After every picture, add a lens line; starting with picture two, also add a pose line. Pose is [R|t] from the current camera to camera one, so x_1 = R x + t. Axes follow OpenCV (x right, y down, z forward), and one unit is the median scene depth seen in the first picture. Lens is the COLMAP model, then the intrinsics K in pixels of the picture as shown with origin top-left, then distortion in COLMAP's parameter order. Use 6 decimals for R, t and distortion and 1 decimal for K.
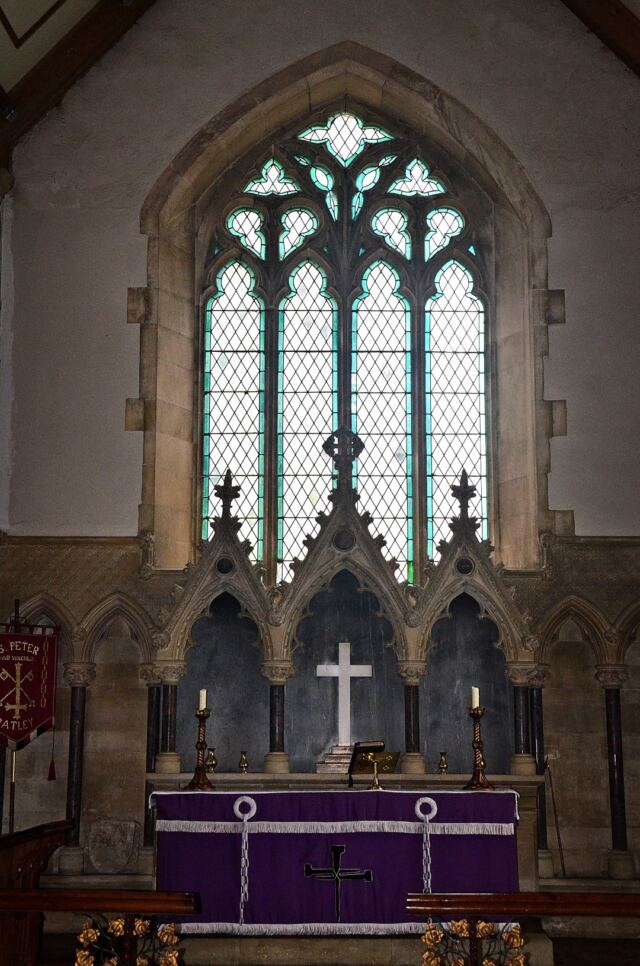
lens RADIAL K [[1327.0, 0, 320.0], [0, 1327.0, 483.0], [0, 0, 1]] dist [0.134820, -0.002533]
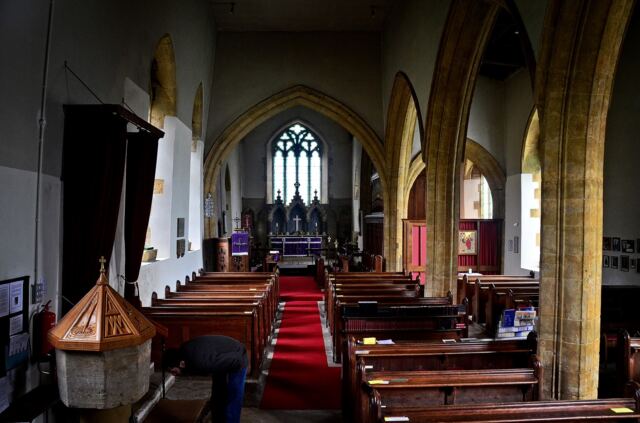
lens RADIAL K [[498.8, 0, 320.0], [0, 498.8, 211.5], [0, 0, 1]] dist [-0.159787, 0.109691]
pose [[0.996860, -0.000768, 0.079186, -0.061802], [-0.014109, 0.982233, 0.187134, -0.348792], [-0.077923, -0.187663, 0.979138, -1.362020]]
